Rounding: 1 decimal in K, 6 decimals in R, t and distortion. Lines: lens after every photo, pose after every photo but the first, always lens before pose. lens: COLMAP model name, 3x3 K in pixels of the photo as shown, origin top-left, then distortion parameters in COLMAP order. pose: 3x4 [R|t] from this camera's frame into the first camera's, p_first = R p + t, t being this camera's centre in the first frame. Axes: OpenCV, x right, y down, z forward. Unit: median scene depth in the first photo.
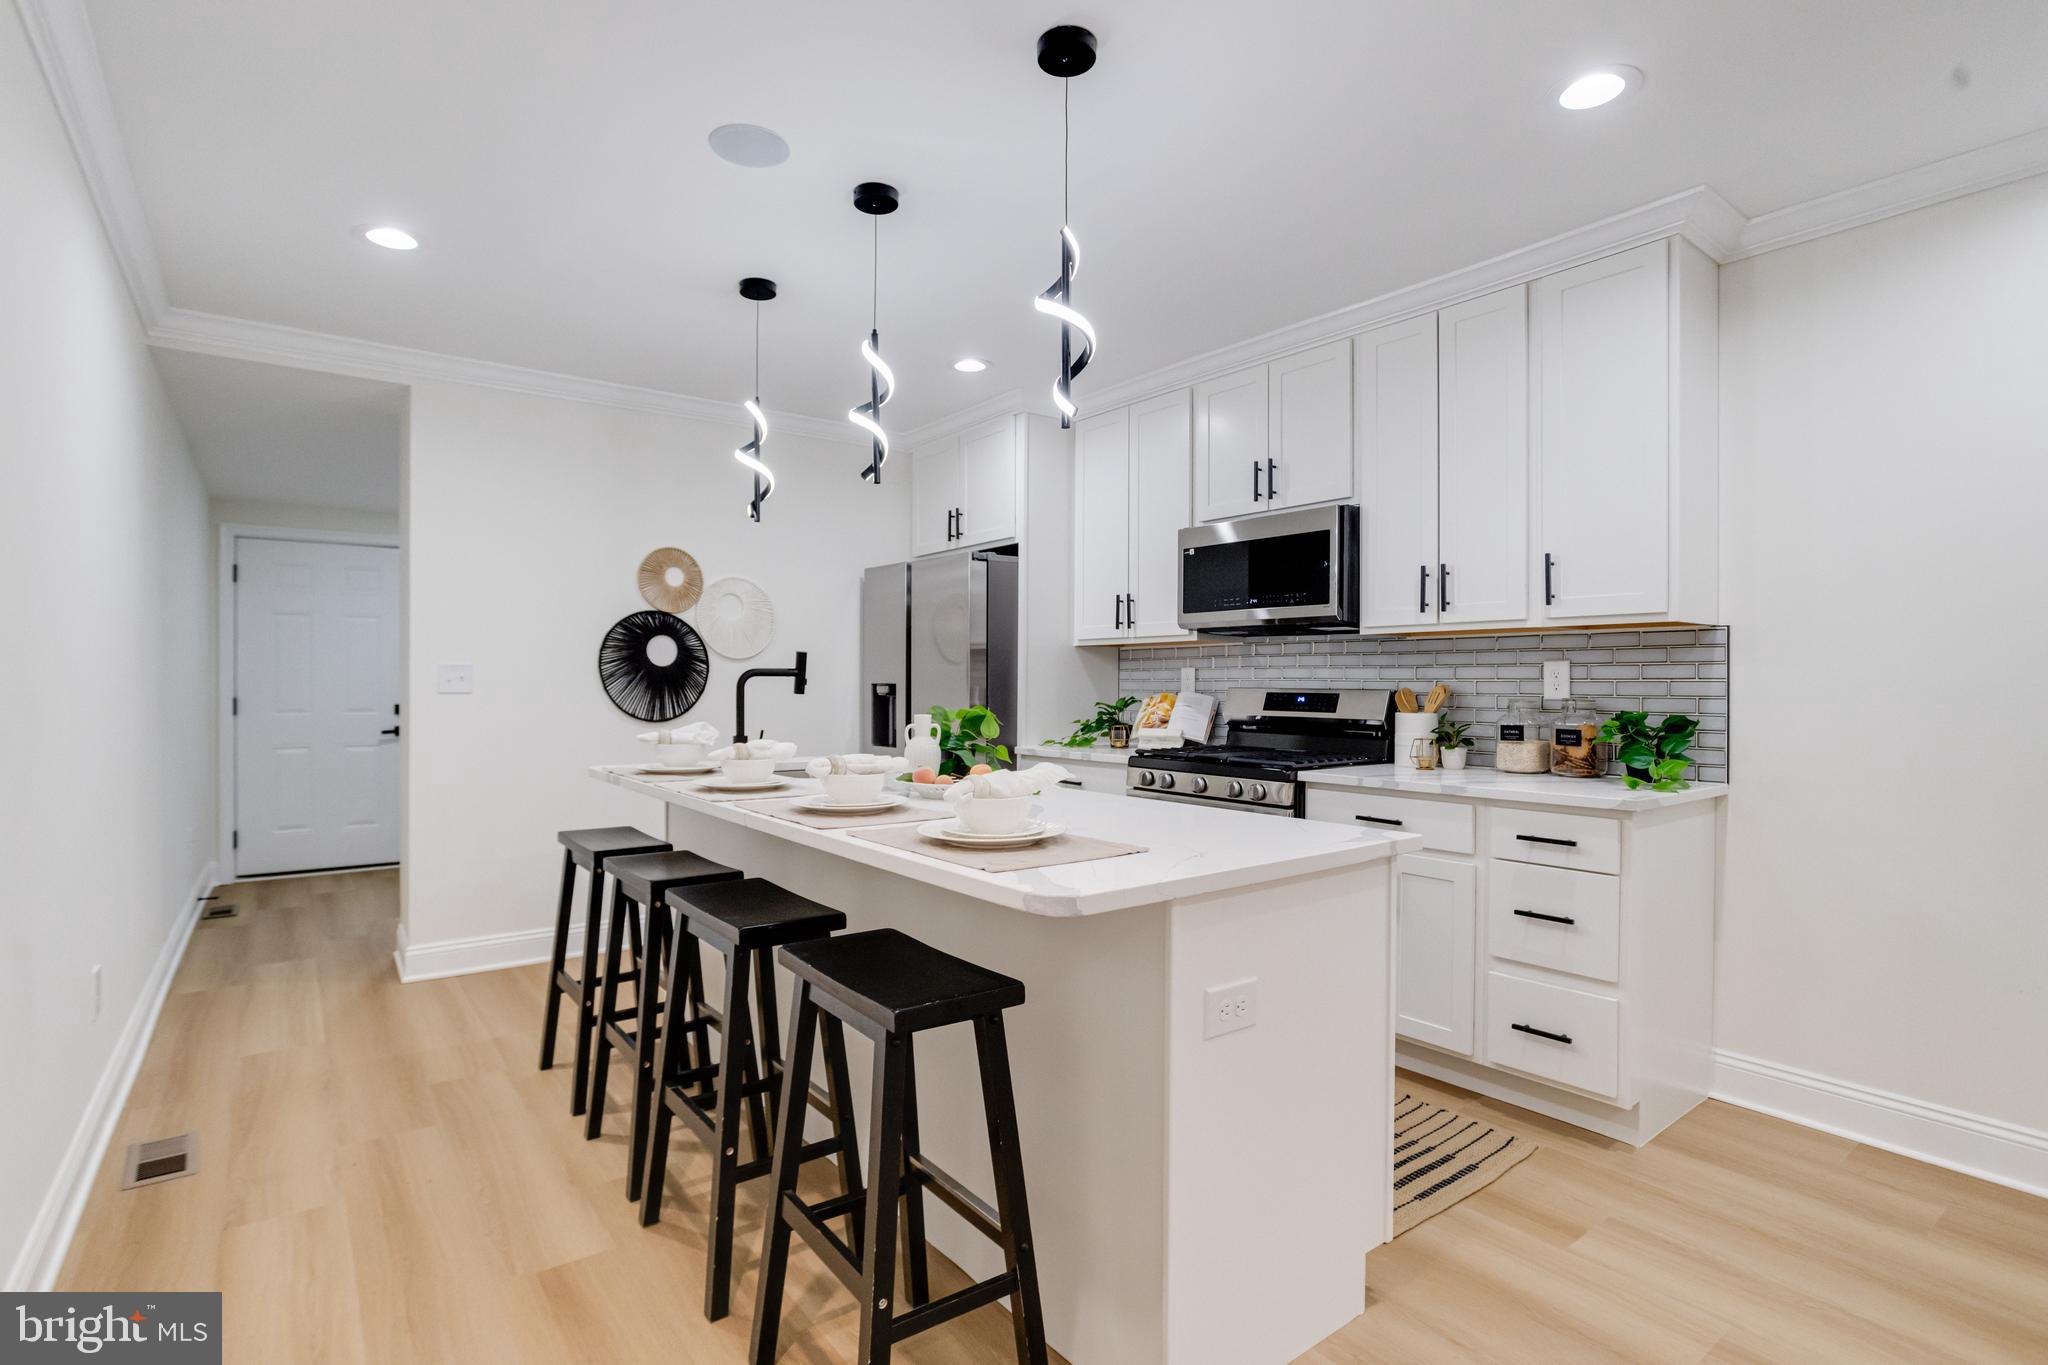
lens RADIAL K [[994.4, 0, 1015.8], [0, 994.4, 689.4], [0, 0, 1]] dist [-0.029241, 0.009698]
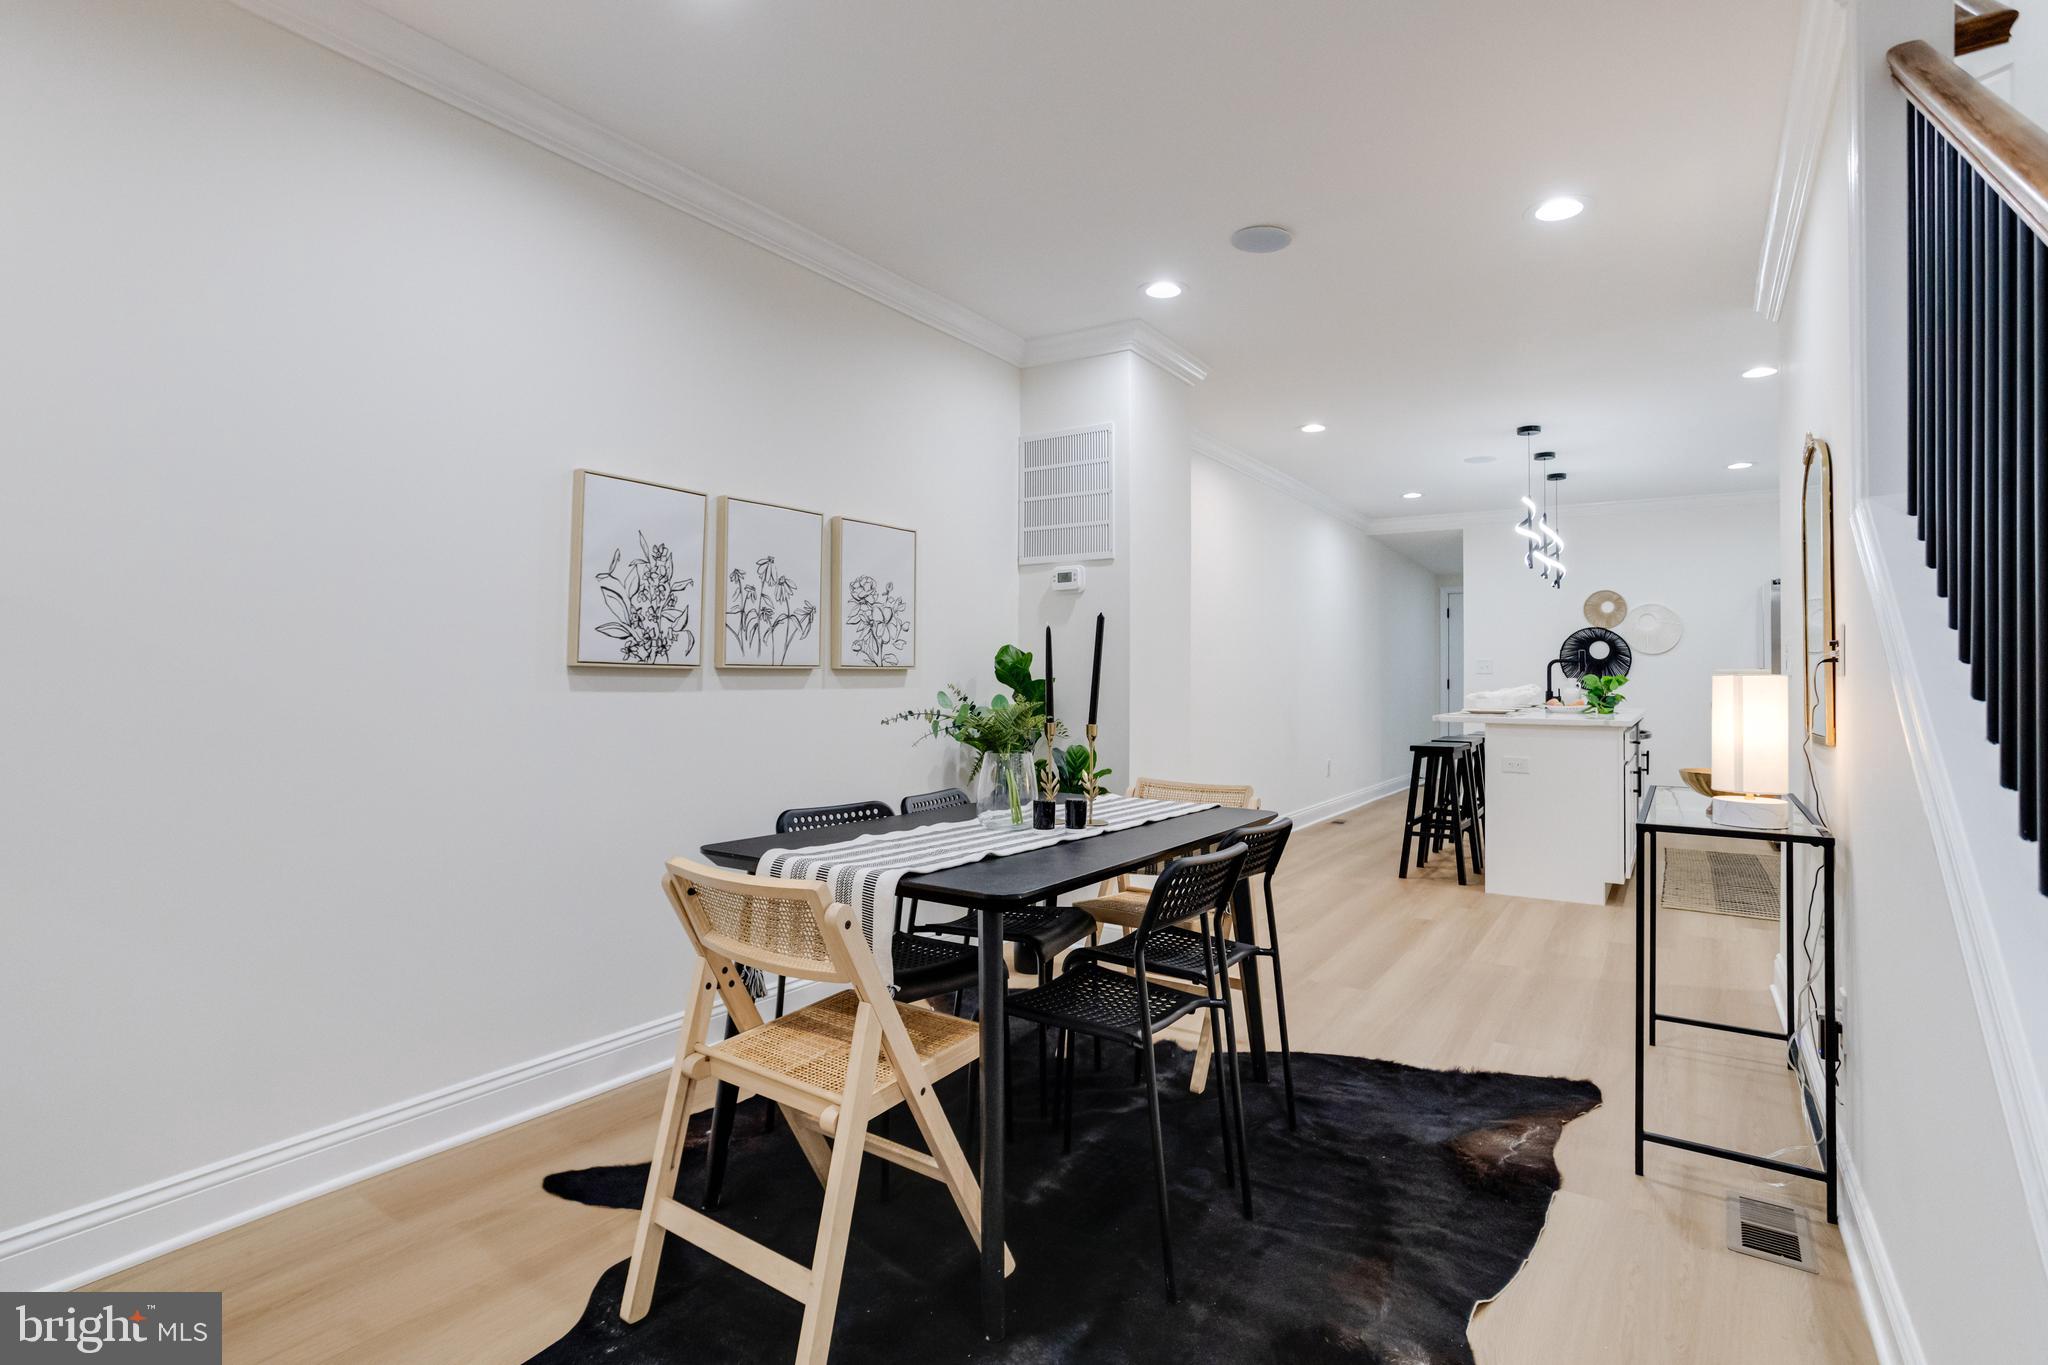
lens RADIAL K [[994.4, 0, 995.8], [0, 994.4, 652.6], [0, 0, 1]] dist [-0.029241, 0.009698]
pose [[0.307708, -0.021202, -0.951245, 1.086023], [-0.013560, 0.999552, -0.026665, 0.030510], [0.951384, 0.021104, 0.307283, -0.622847]]
